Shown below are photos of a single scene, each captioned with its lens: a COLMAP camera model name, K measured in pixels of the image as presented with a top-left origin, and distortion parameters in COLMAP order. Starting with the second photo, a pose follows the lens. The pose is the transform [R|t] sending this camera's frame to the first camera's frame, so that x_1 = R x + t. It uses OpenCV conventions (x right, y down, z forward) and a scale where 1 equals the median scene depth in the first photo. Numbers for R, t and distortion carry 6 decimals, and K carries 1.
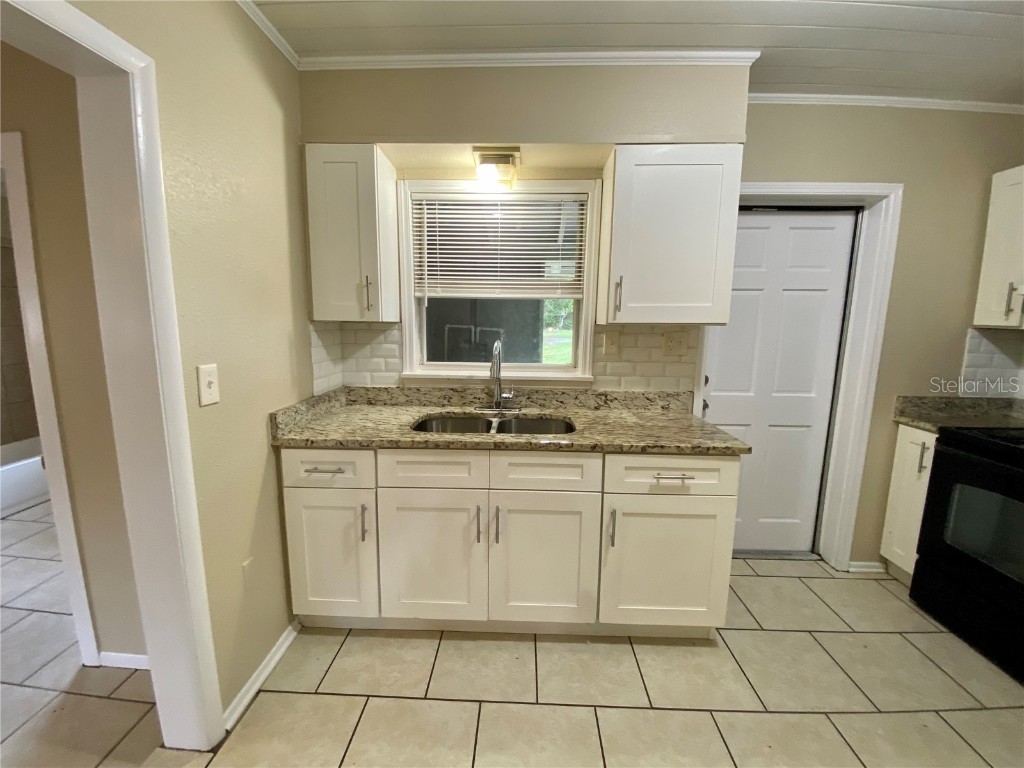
lens RADIAL K [[417.8, 0, 510.5], [0, 417.8, 377.1], [0, 0, 1]] dist [0.037593, -0.028776]
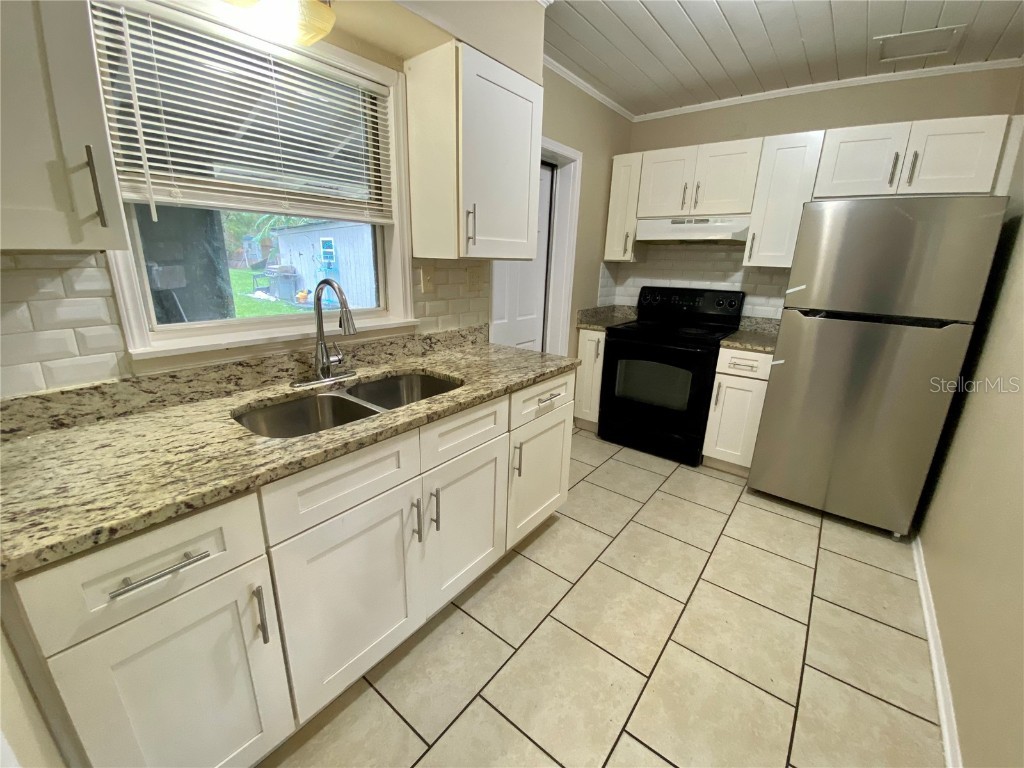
lens RADIAL K [[417.8, 0, 510.5], [0, 417.8, 377.1], [0, 0, 1]] dist [0.037593, -0.028776]
pose [[0.593373, -0.216362, 0.775304, -0.423182], [0.095027, 0.975291, 0.199444, -0.042238], [-0.799299, -0.044670, 0.599271, 0.323033]]
